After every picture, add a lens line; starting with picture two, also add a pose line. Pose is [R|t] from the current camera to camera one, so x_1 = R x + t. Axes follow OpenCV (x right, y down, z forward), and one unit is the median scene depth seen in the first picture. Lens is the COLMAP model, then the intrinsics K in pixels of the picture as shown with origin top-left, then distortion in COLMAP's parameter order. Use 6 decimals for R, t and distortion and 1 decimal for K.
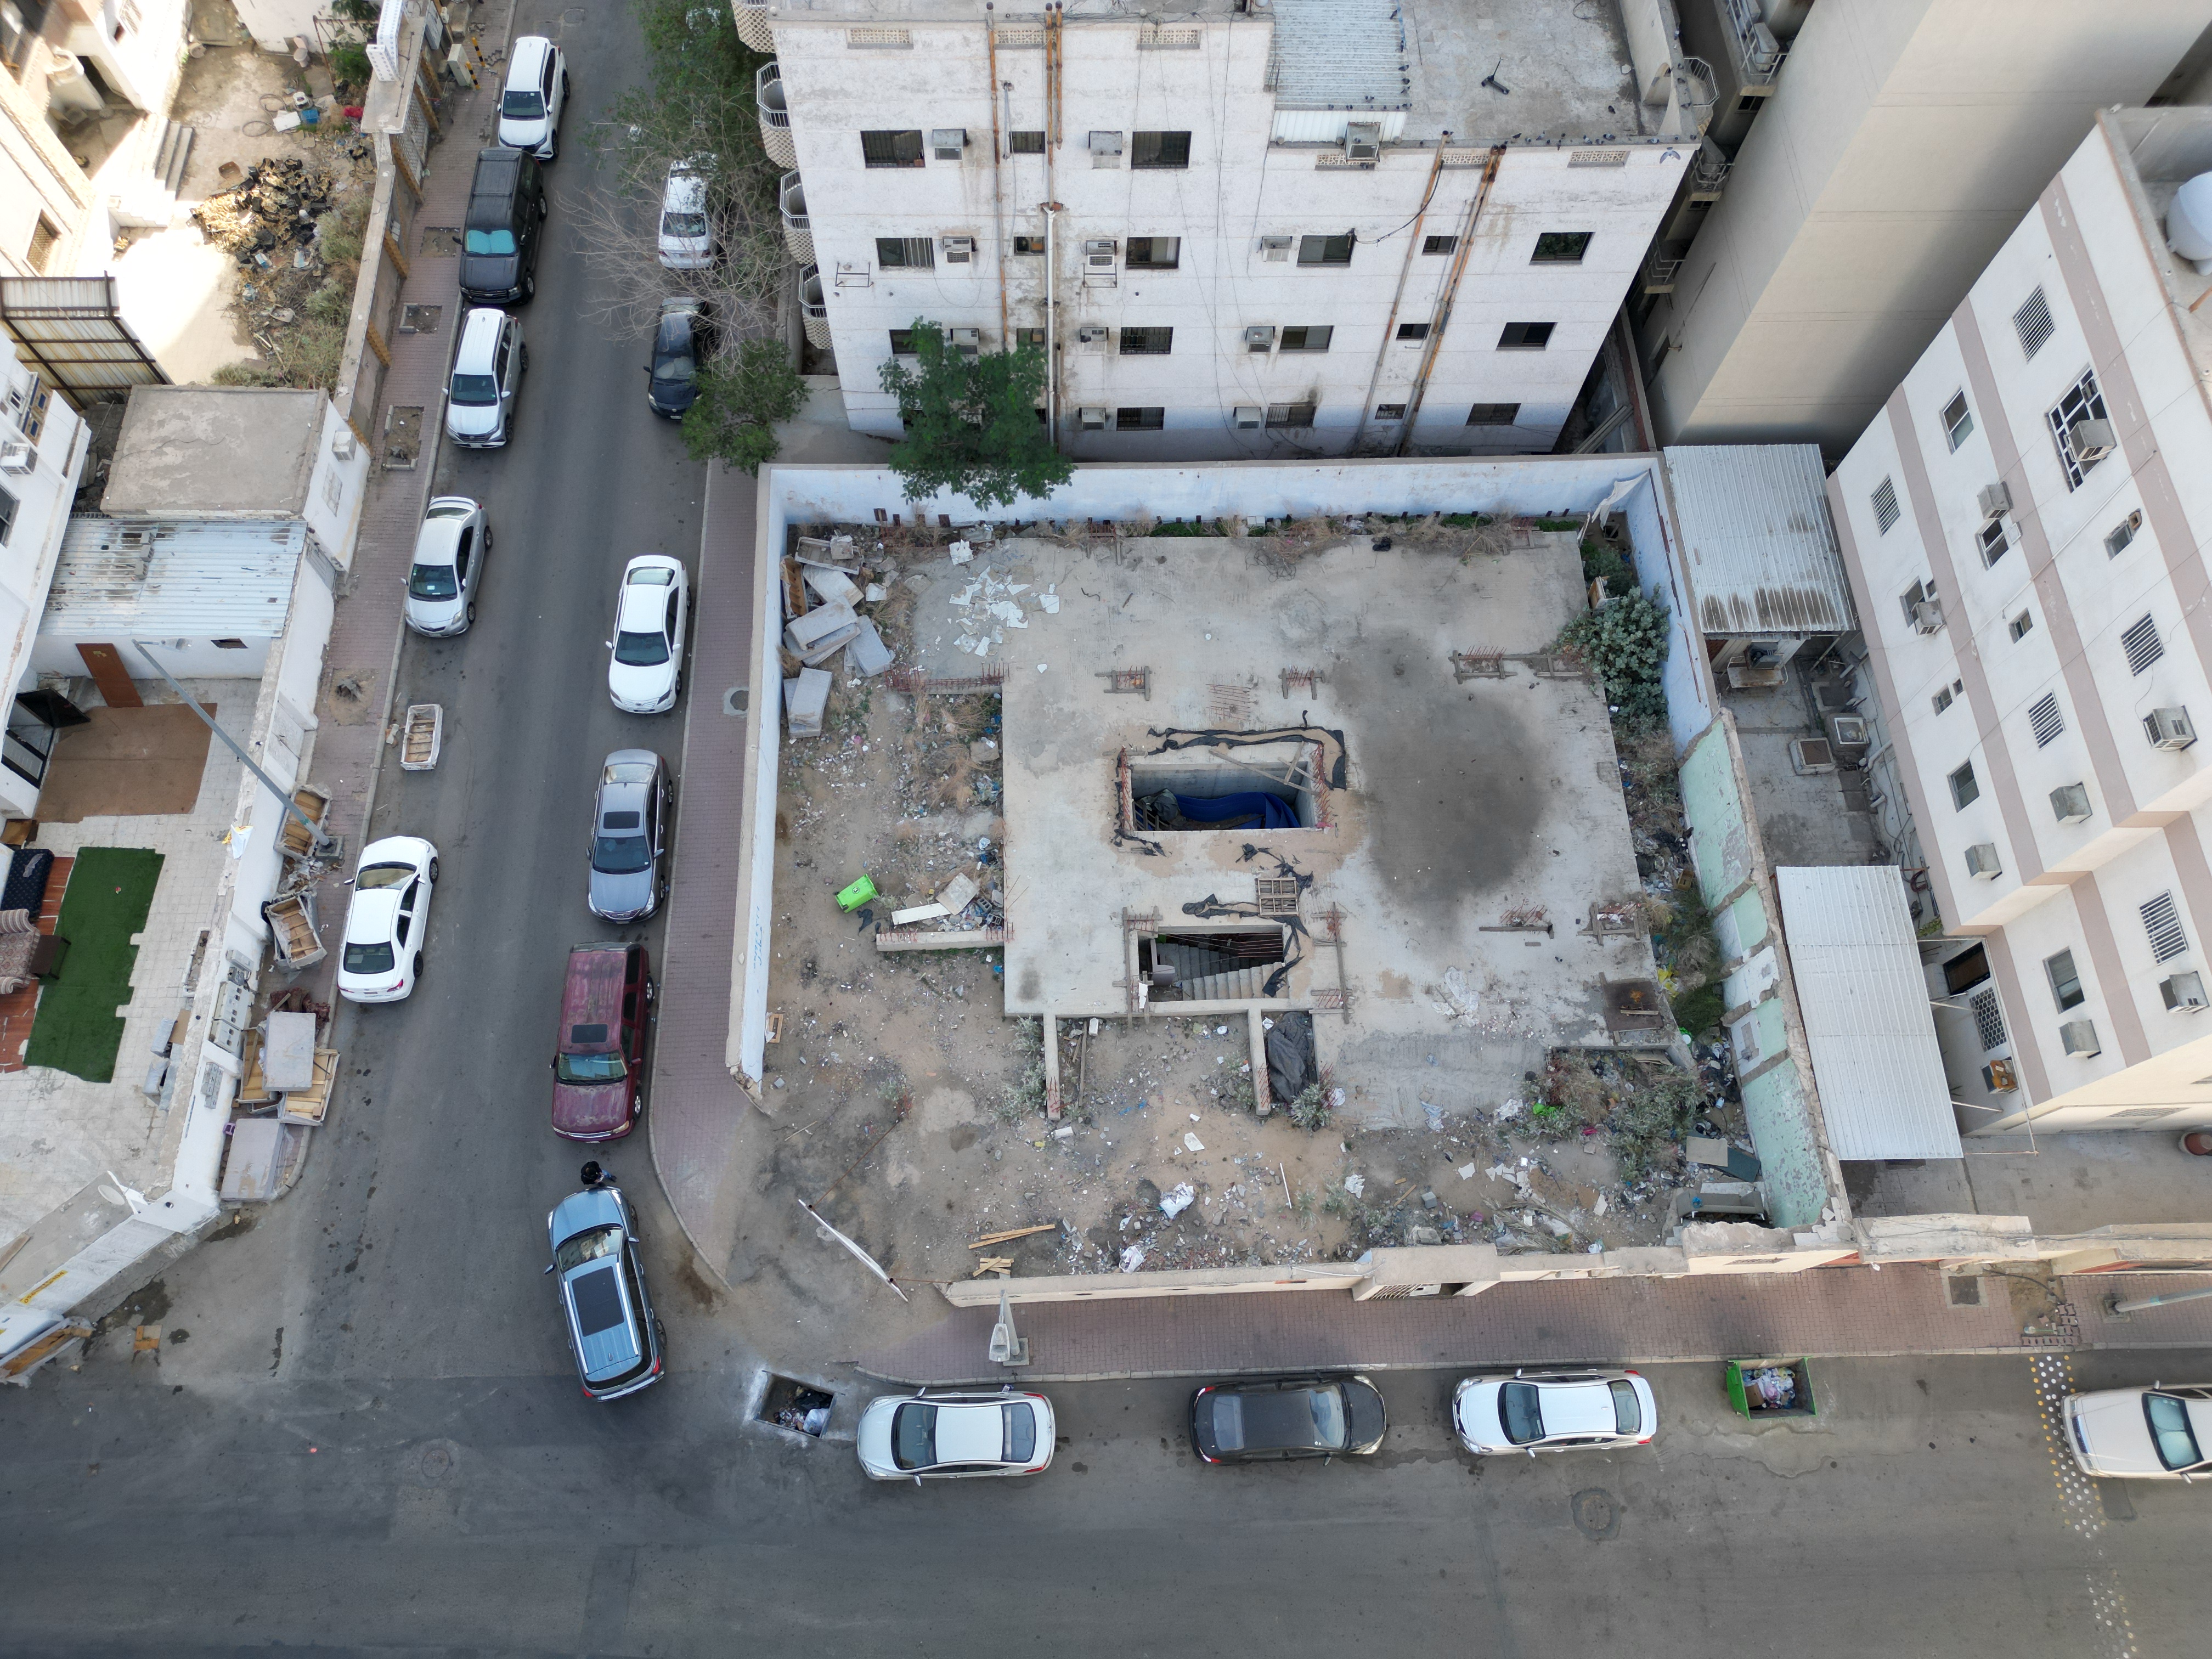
lens RADIAL K [[1547.3, 0, 1110.5], [0, 1547.3, 827.4], [0, 0, 1]] dist [0.079070, -0.076465]
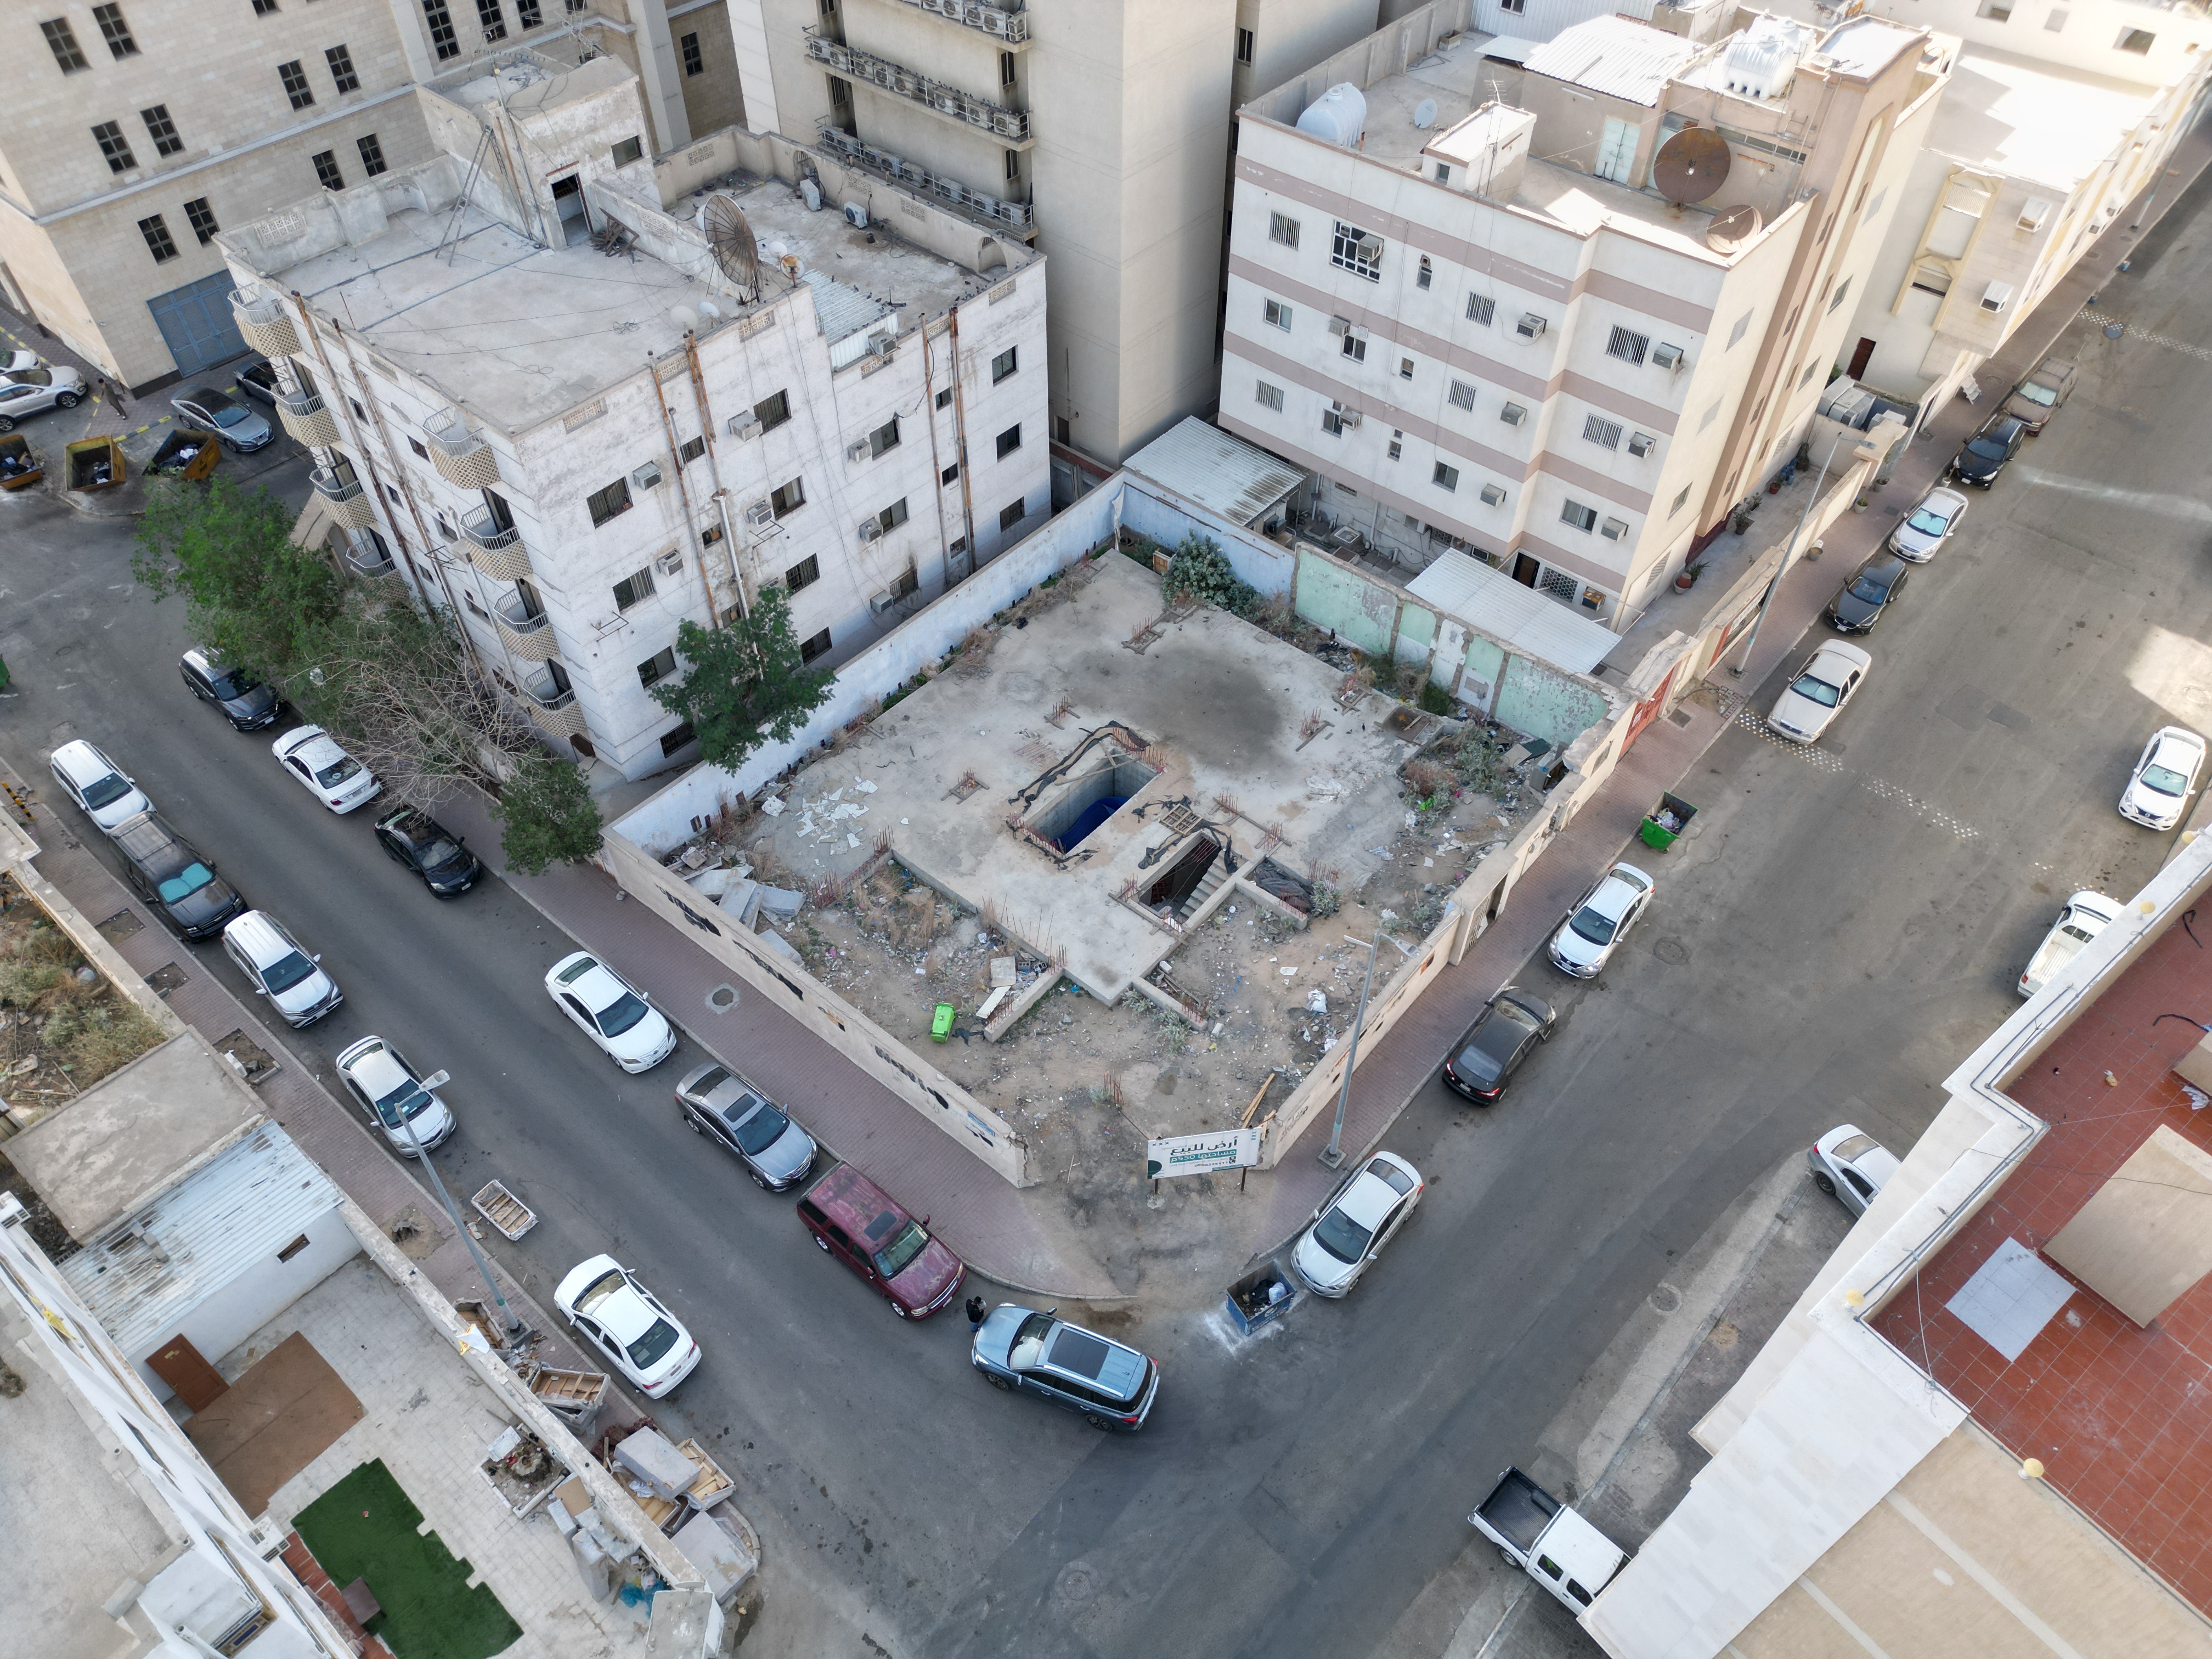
lens RADIAL K [[1547.3, 0, 1110.5], [0, 1547.3, 827.4], [0, 0, 1]] dist [0.079070, -0.076465]
pose [[0.674092, -0.567481, 0.472827, -0.550744], [0.682229, 0.723696, -0.104056, 0.145359], [-0.283134, 0.392720, 0.874990, -0.099206]]
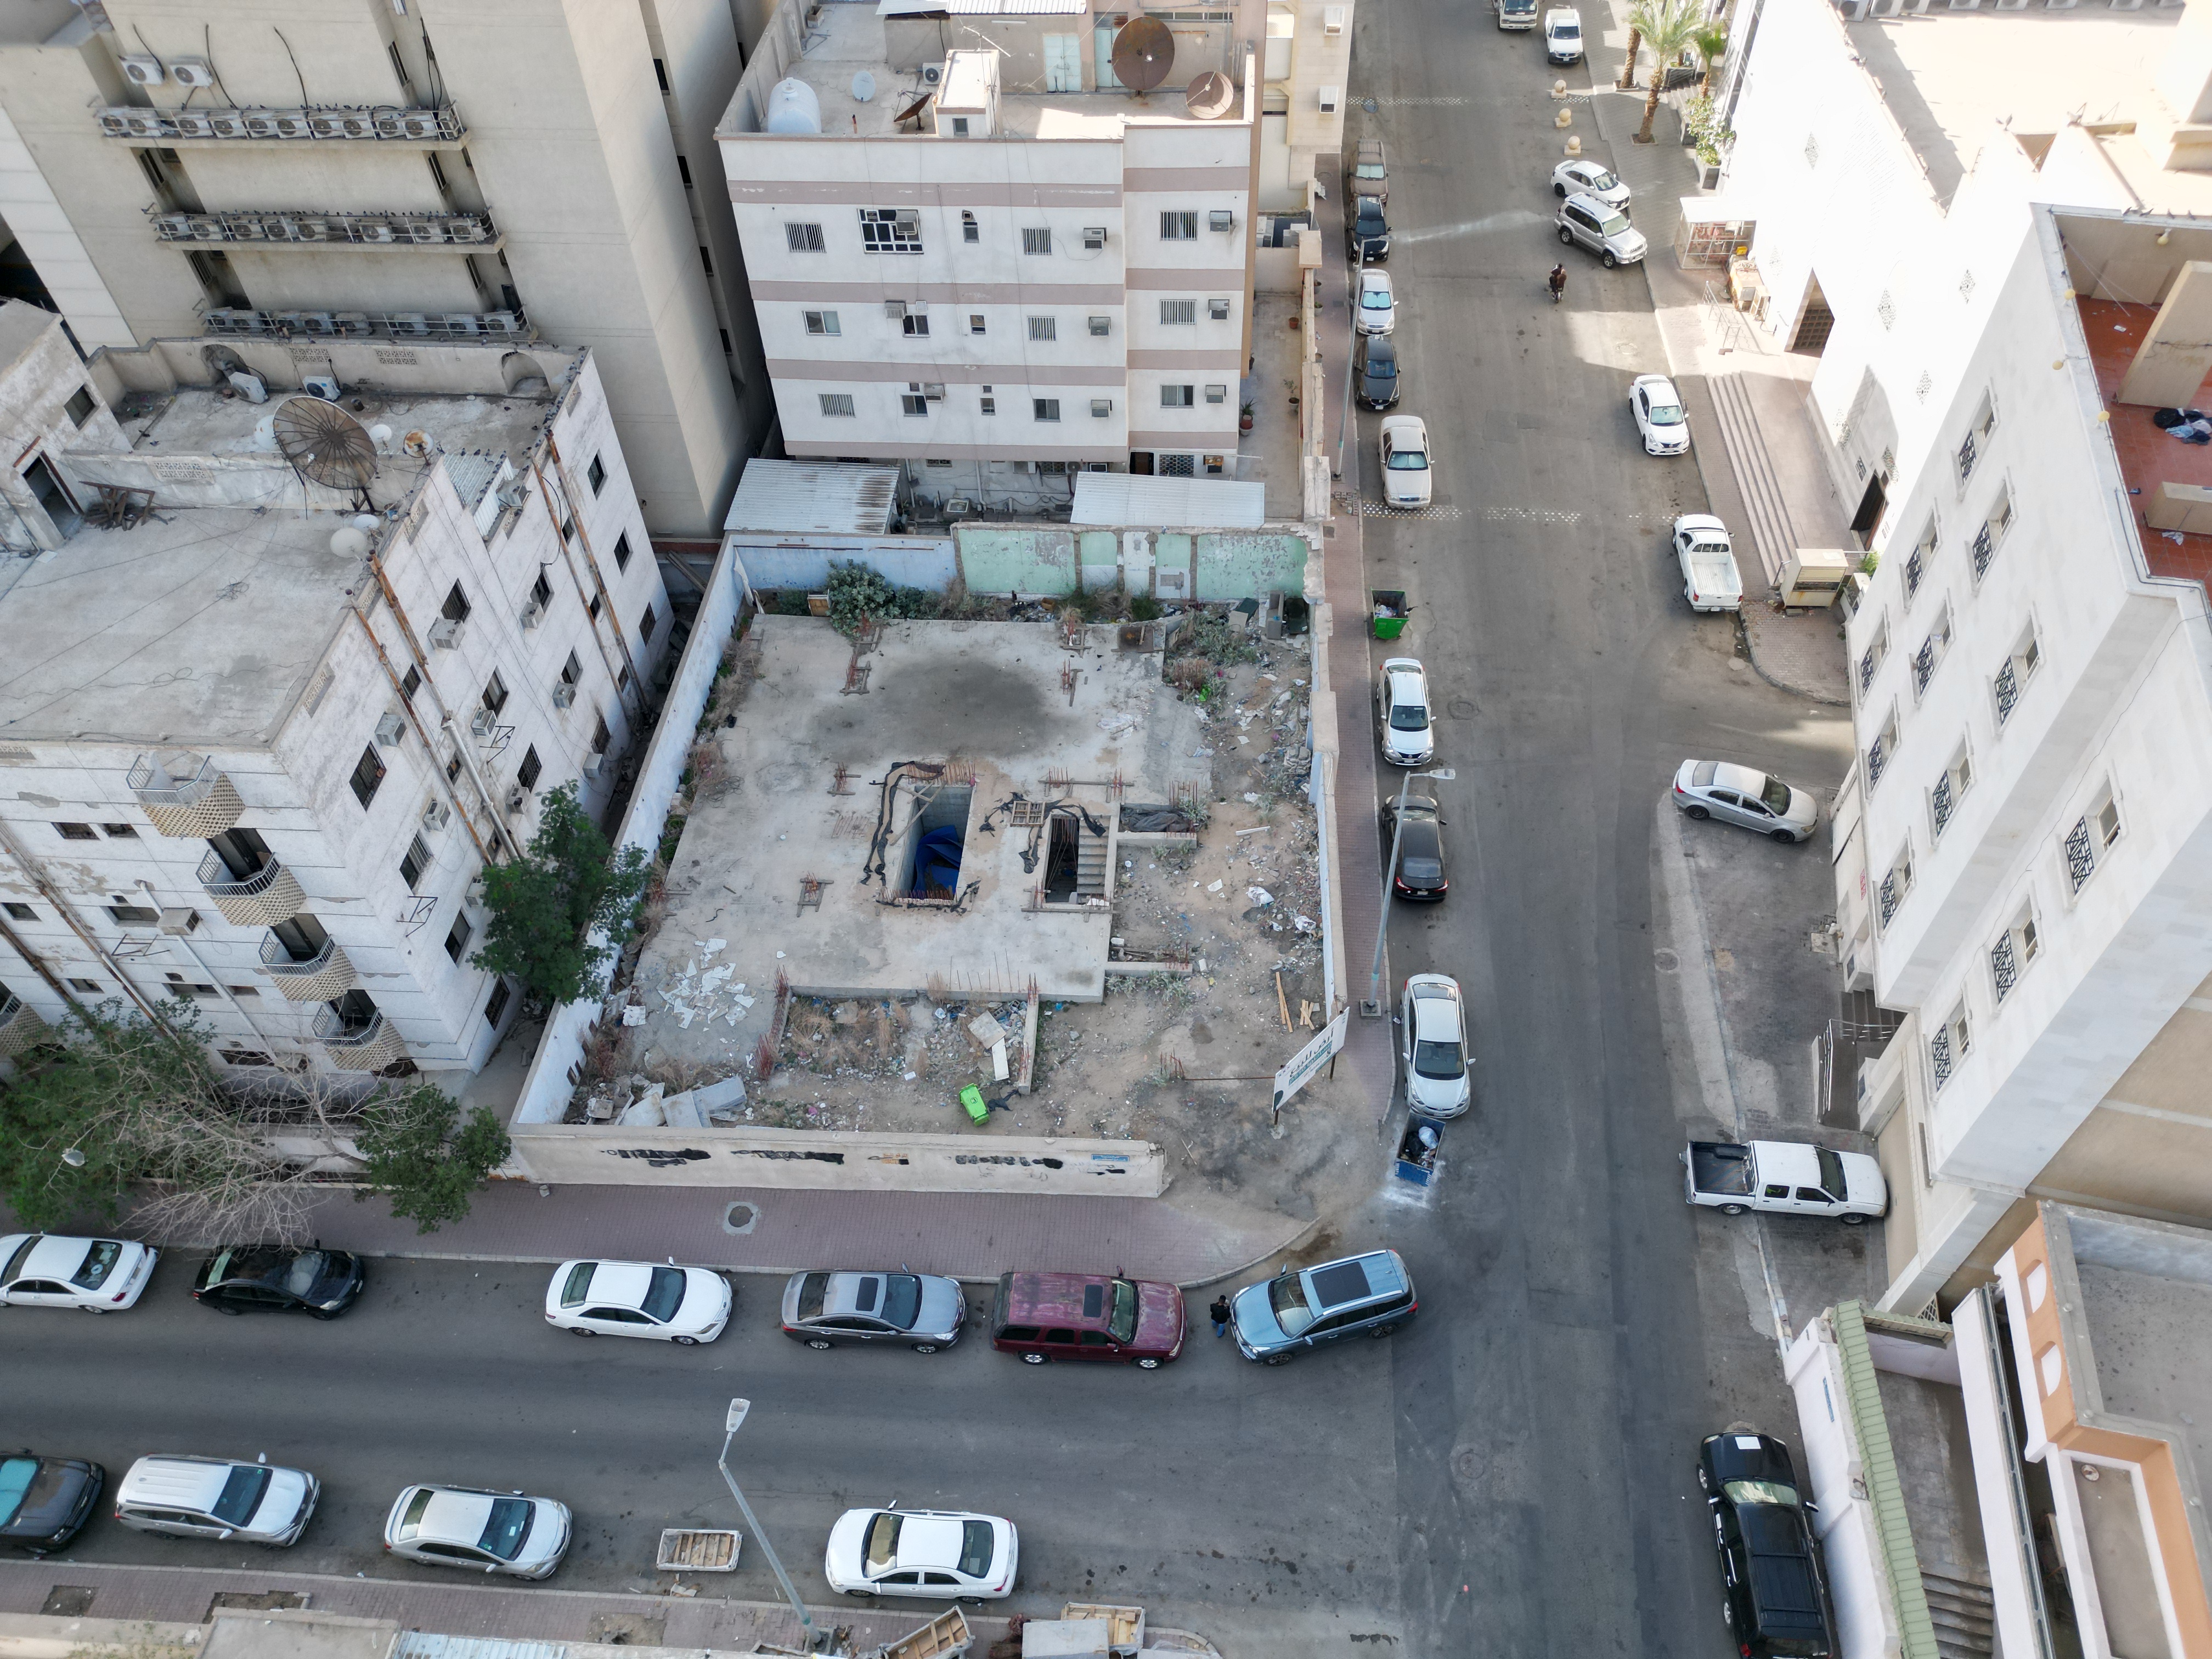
lens RADIAL K [[1547.3, 0, 1110.5], [0, 1547.3, 827.4], [0, 0, 1]] dist [0.079070, -0.076465]
pose [[0.100593, -0.770804, 0.629081, -0.704190], [0.922846, 0.308571, 0.230521, -0.184675], [-0.371802, 0.557356, 0.742373, 0.044438]]
